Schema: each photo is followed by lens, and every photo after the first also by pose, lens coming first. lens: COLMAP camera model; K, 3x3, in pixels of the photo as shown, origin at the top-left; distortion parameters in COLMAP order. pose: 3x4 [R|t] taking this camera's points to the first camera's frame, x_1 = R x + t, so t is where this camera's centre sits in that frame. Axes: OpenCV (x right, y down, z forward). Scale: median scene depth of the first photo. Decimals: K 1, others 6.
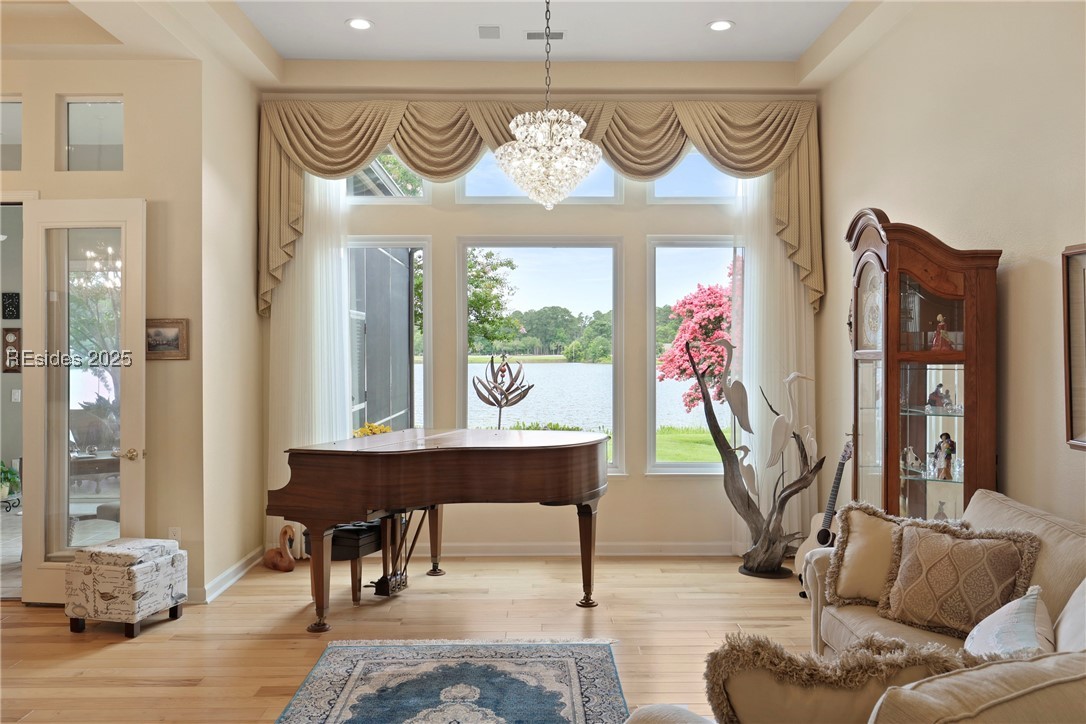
lens RADIAL K [[887.0, 0, 542.7], [0, 887.0, 359.5], [0, 0, 1]] dist [-0.000805, 0.010636]
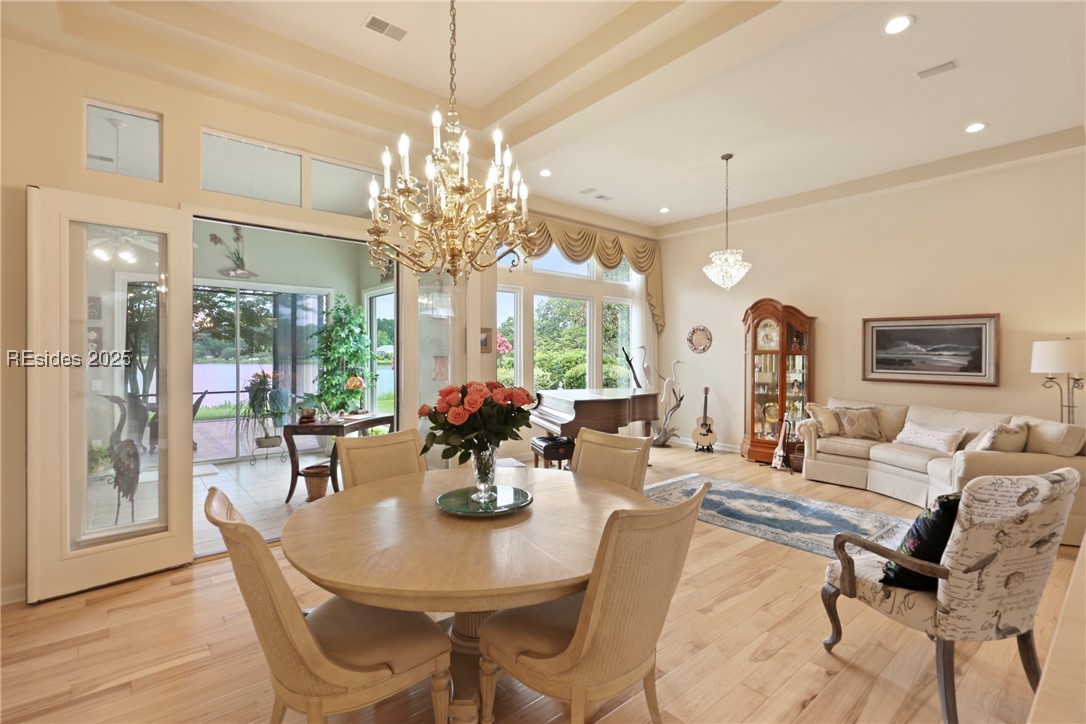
lens RADIAL K [[496.7, 0, 549.1], [0, 496.7, 355.8], [0, 0, 1]] dist [0.002148, 0.000094]
pose [[0.773519, 0.002526, 0.633768, -0.975940], [0.001867, 0.999979, -0.006263, 0.012811], [-0.633770, 0.006028, 0.773498, 0.217813]]
